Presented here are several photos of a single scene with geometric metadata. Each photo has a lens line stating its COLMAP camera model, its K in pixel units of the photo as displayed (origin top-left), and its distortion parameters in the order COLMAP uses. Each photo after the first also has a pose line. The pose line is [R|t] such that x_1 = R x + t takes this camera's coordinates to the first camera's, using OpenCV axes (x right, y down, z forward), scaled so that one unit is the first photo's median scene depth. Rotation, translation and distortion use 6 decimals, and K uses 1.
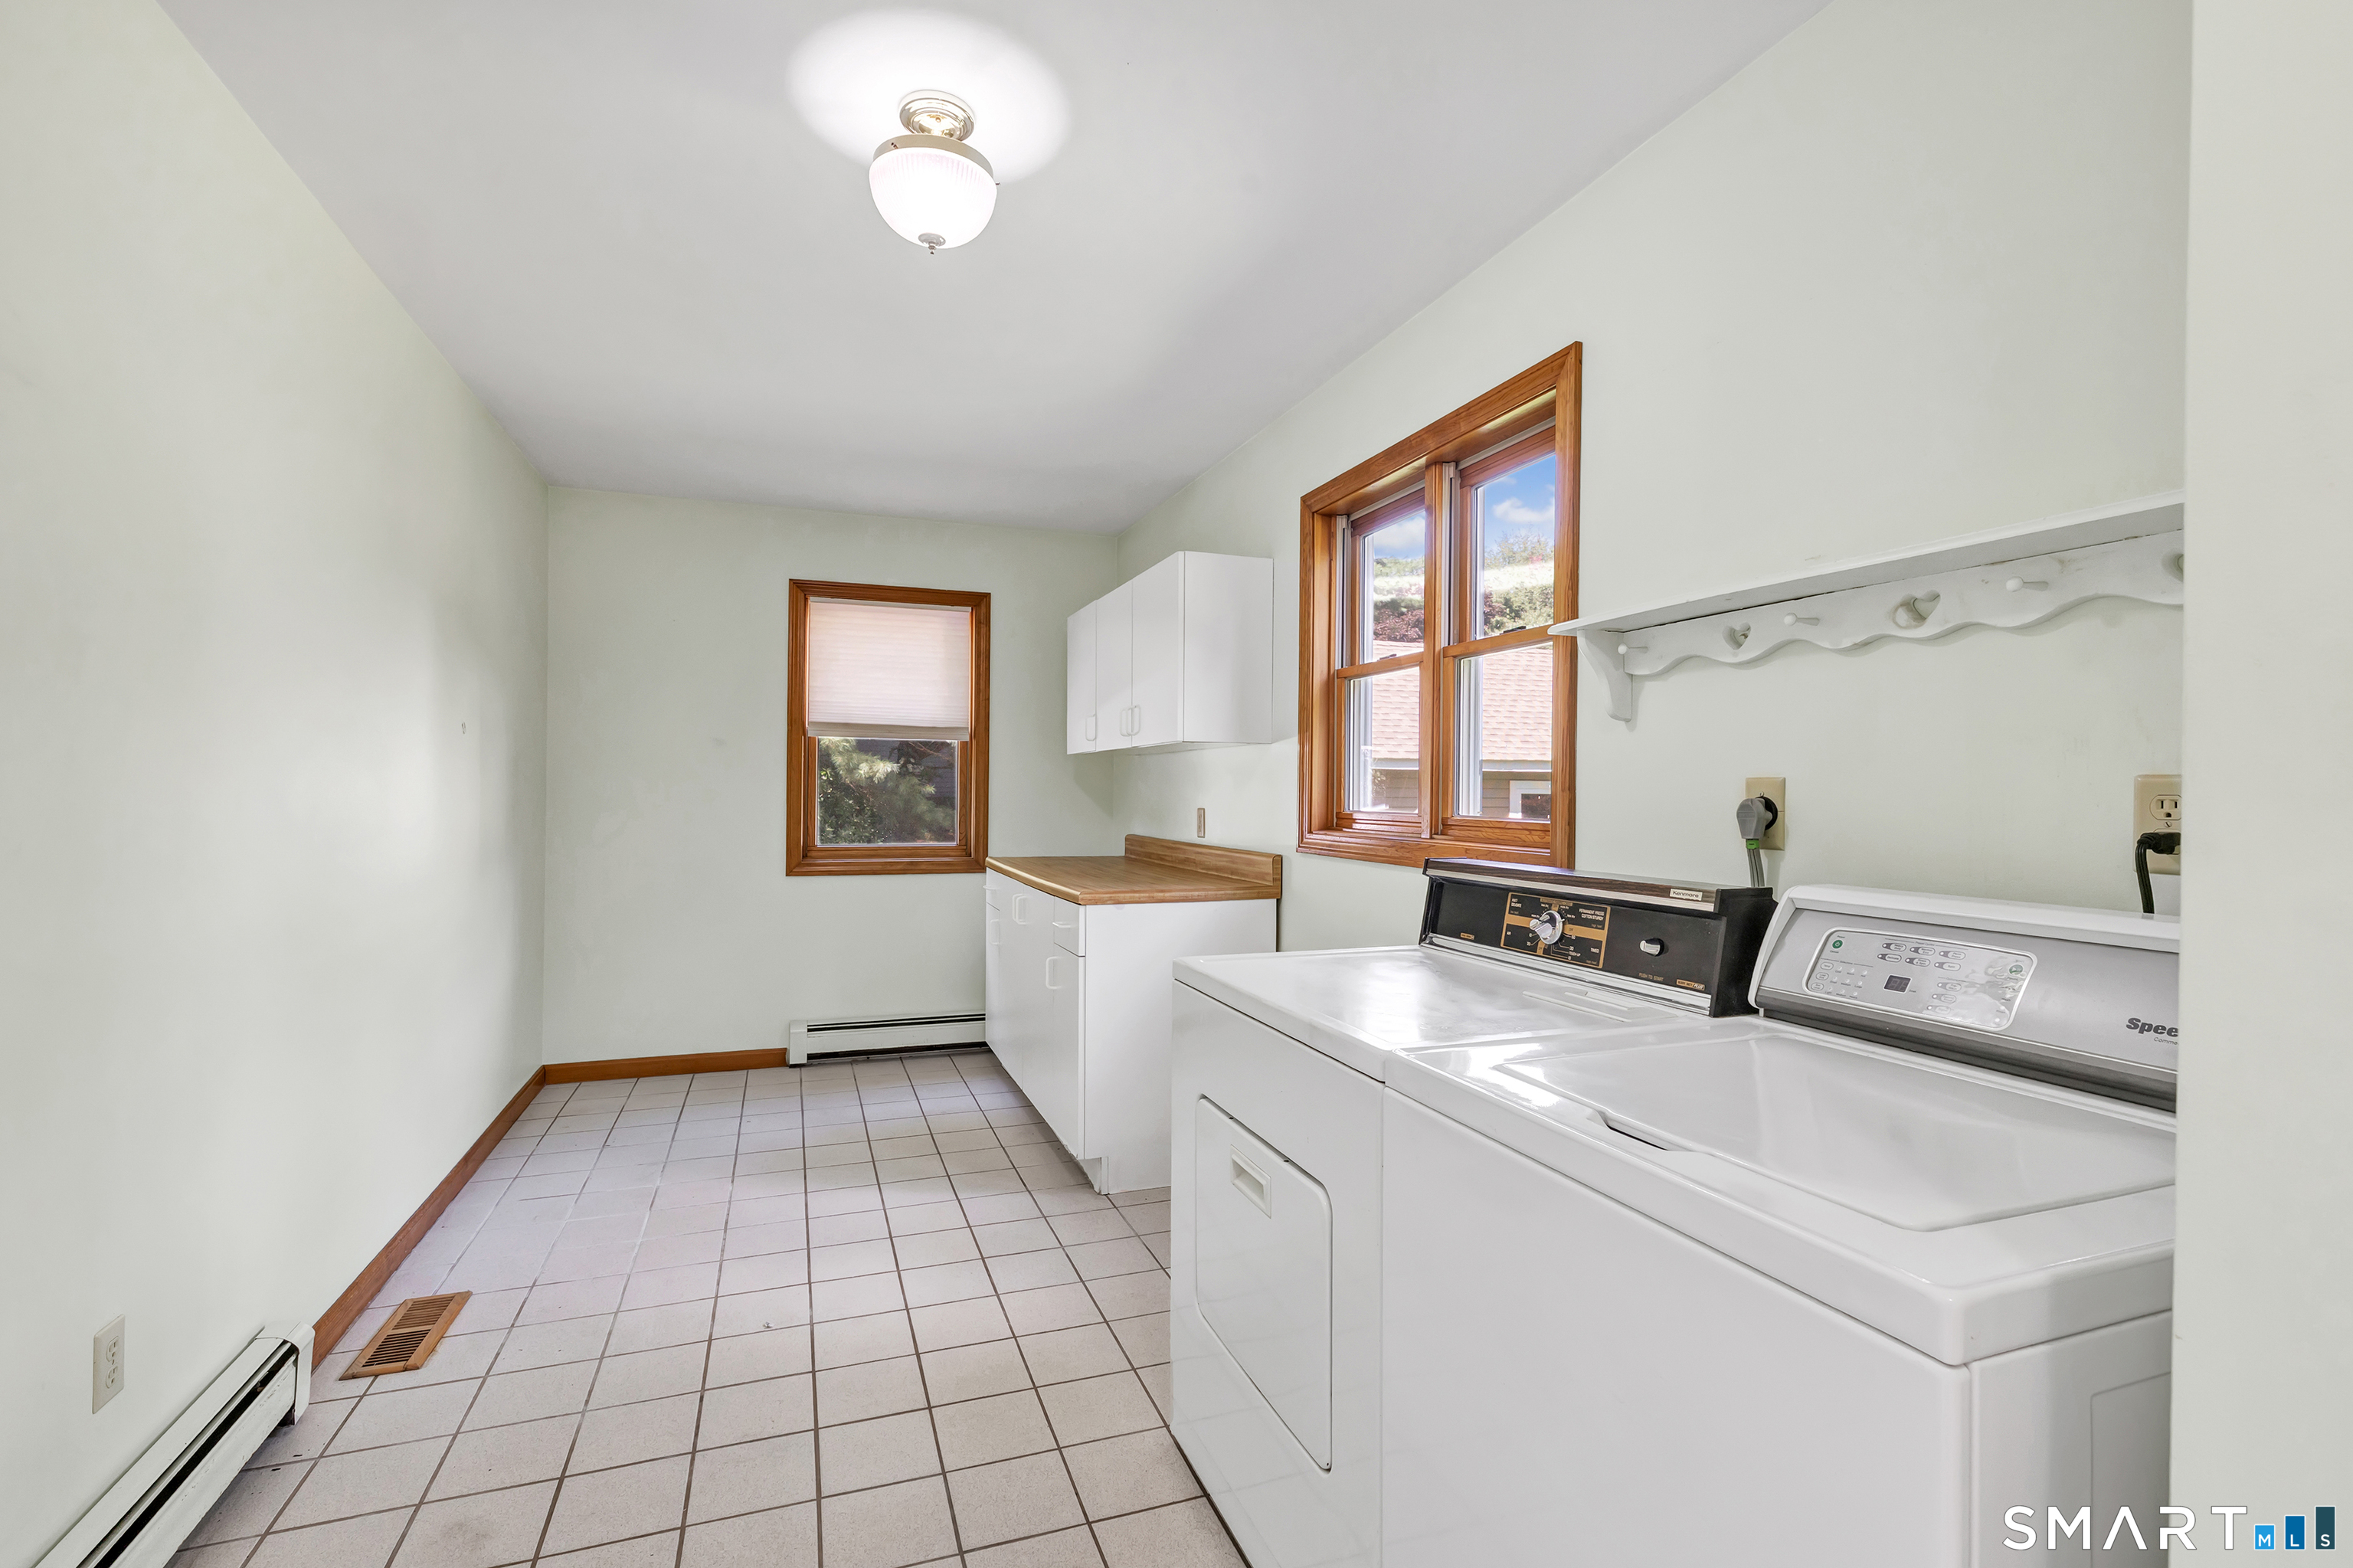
lens RADIAL K [[1089.7, 0, 1176.5], [0, 1089.7, 784.0], [0, 0, 1]] dist [0.002371, 0.000515]
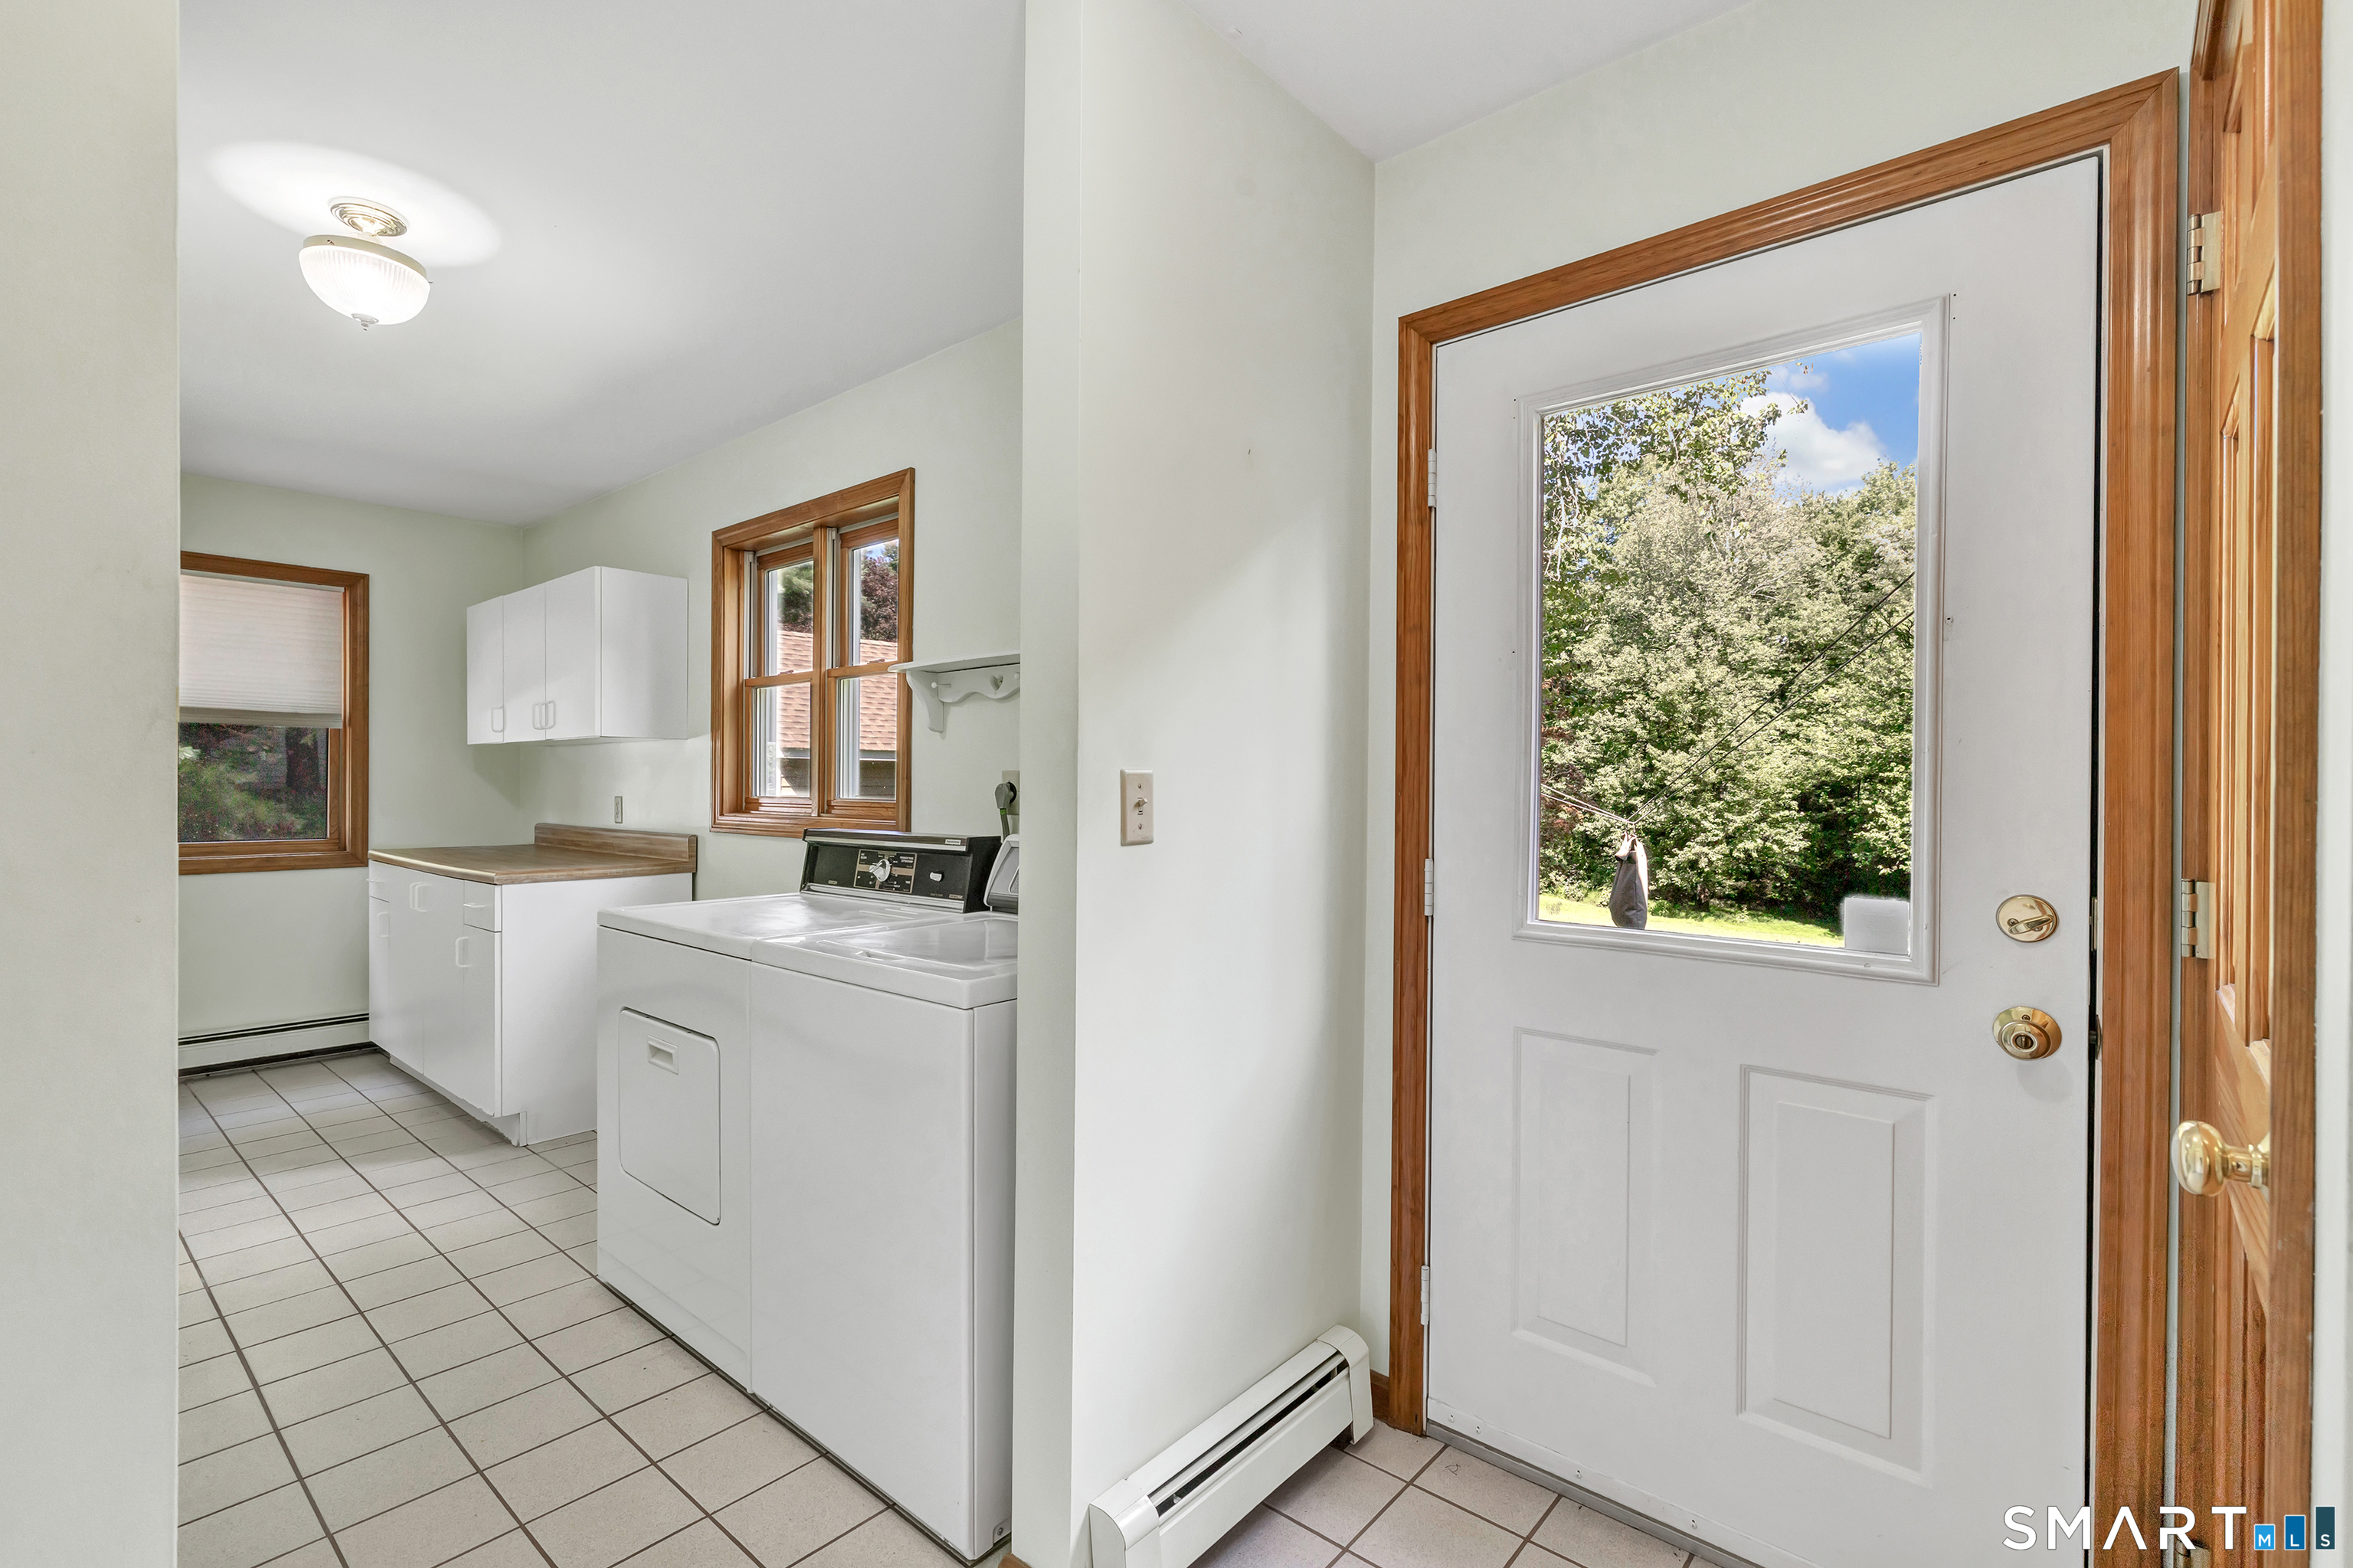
lens RADIAL K [[1089.7, 0, 1176.5], [0, 1089.7, 784.0], [0, 0, 1]] dist [0.002371, 0.000515]
pose [[0.878347, -0.006079, 0.477986, -0.014347], [0.000961, 0.999940, 0.010951, -0.002508], [-0.478023, -0.009159, 0.878299, -0.380222]]
